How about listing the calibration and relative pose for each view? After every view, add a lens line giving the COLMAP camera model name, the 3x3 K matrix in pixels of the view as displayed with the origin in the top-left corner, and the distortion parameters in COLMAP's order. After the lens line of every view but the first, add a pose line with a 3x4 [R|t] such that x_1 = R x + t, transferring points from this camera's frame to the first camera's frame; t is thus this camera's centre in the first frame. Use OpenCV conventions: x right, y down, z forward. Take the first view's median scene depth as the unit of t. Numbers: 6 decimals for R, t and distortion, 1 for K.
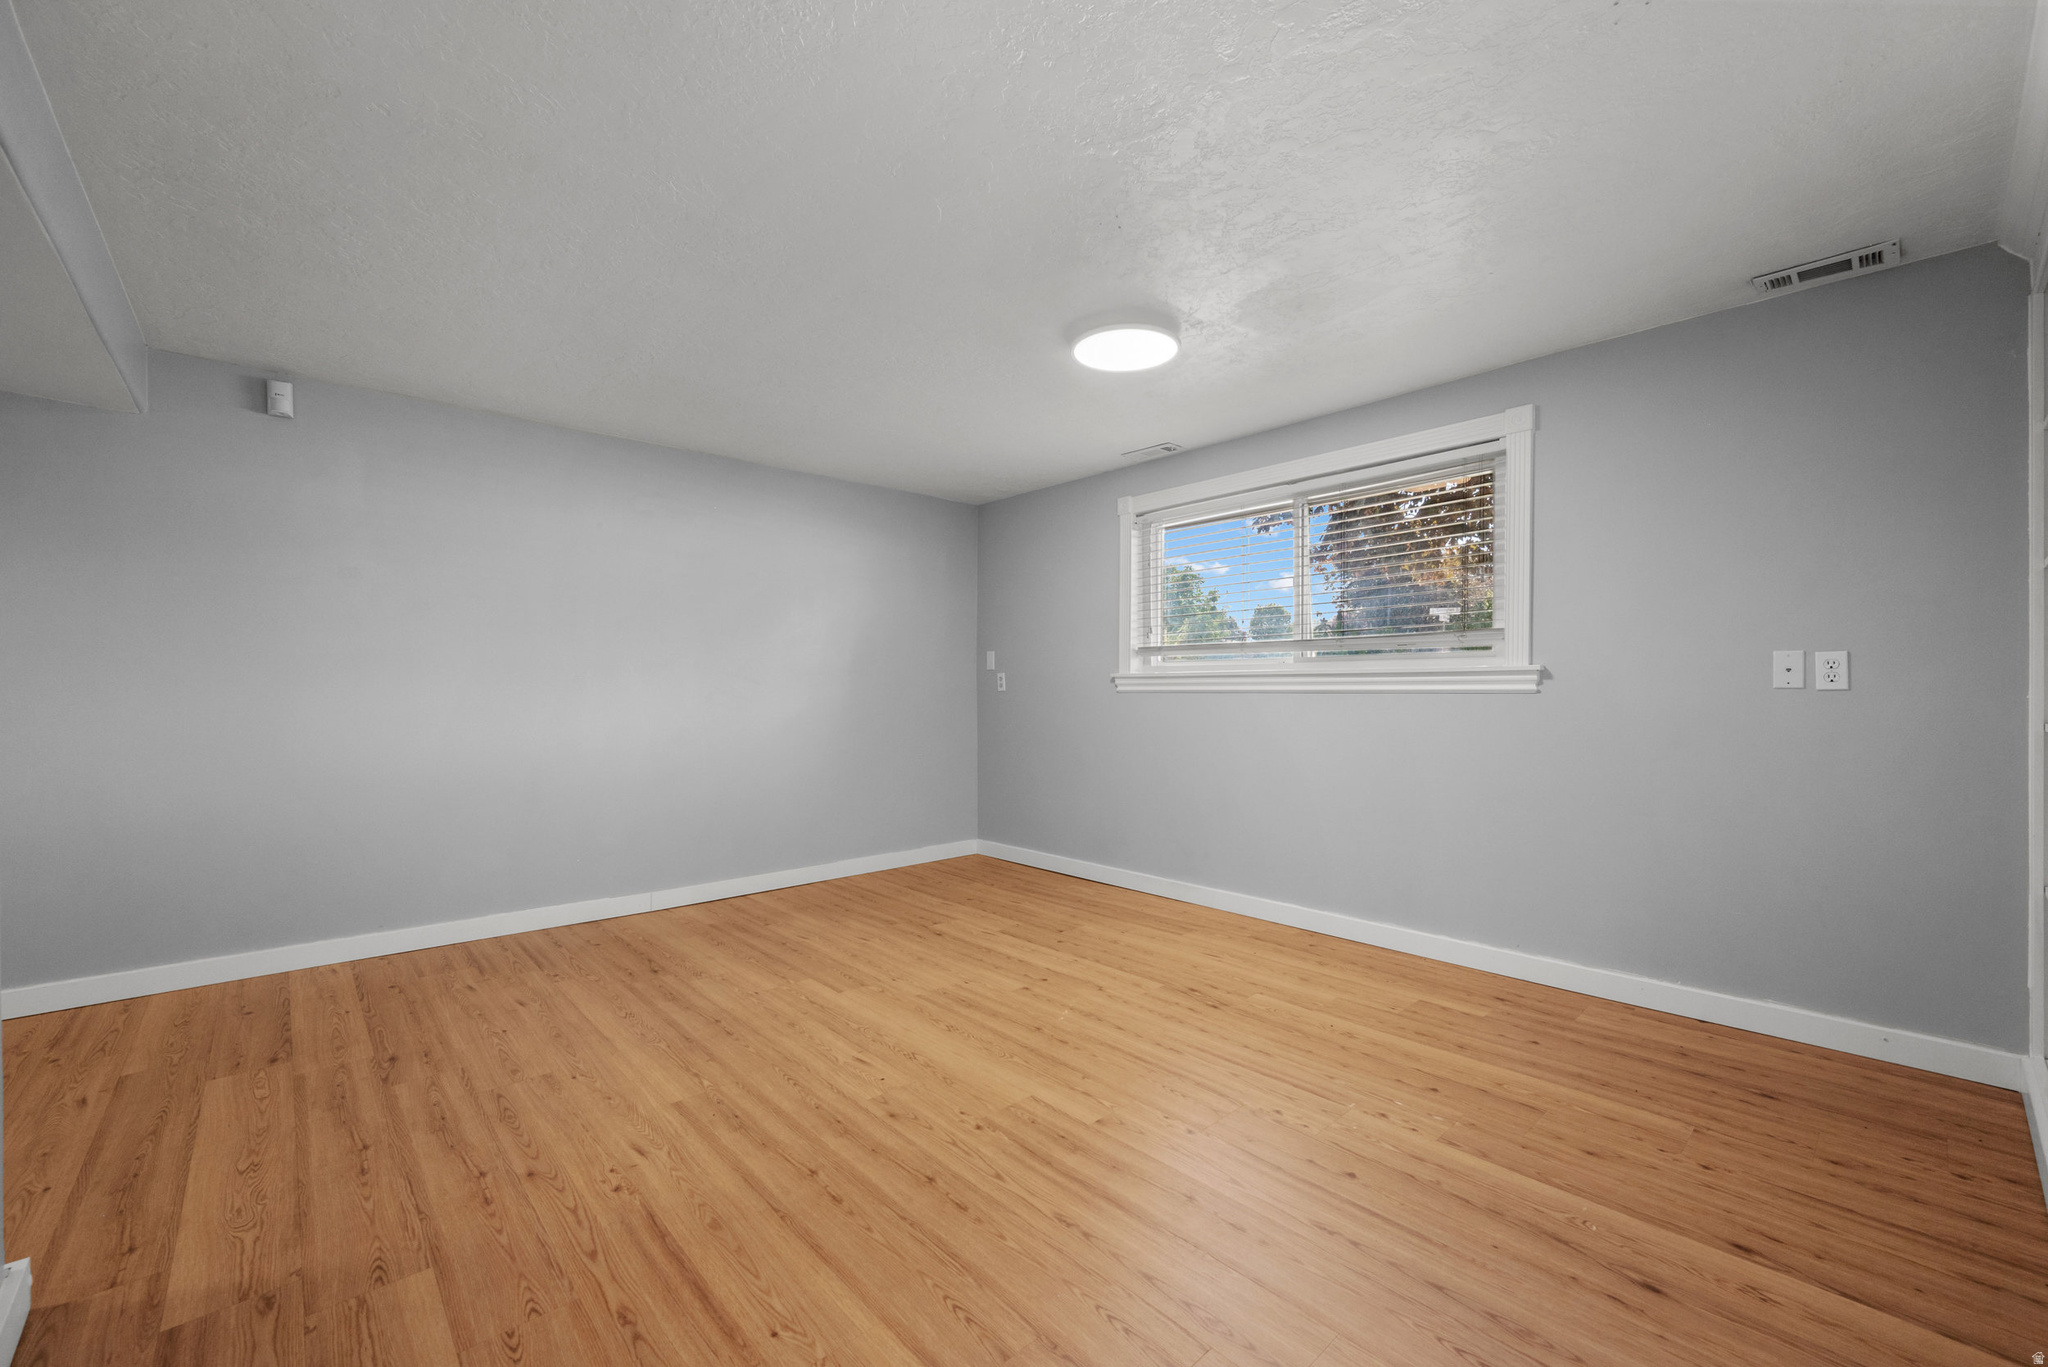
lens RADIAL K [[823.5, 0, 1024.0], [0, 823.5, 683.5], [0, 0, 1]] dist [-0.001361, 0.000081]
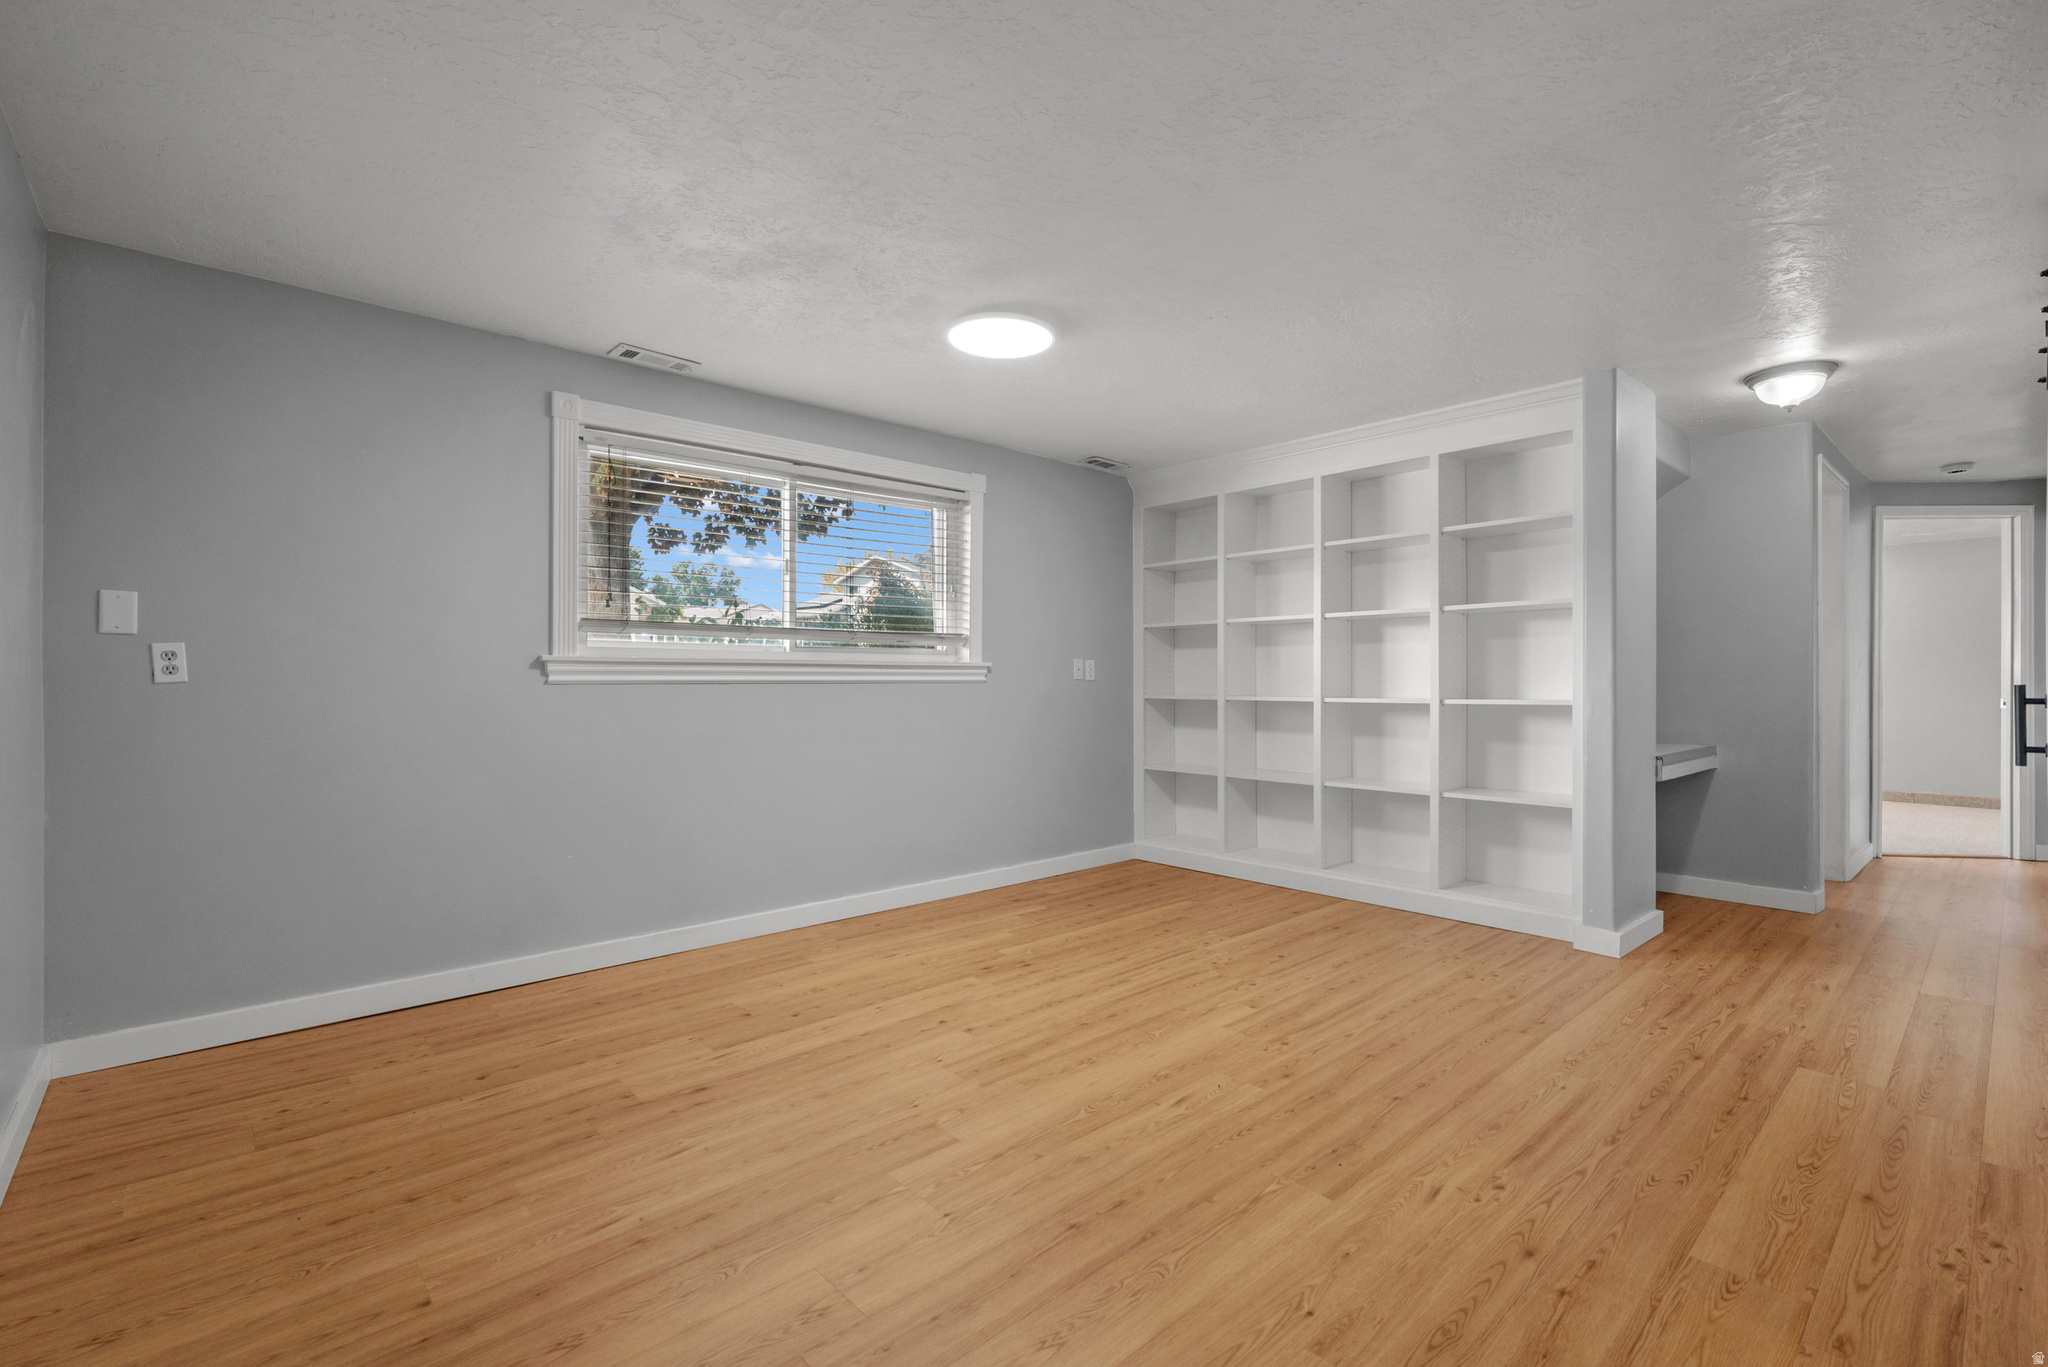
lens RADIAL K [[941.3, 0, 1024.0], [0, 941.3, 683.5], [0, 0, 1]] dist [-0.001800, 0.000022]
pose [[-0.014513, -0.001401, 0.999894, -1.083617], [-0.006683, 0.999977, 0.001304, 0.011900], [-0.999872, -0.006663, -0.014522, 1.071901]]
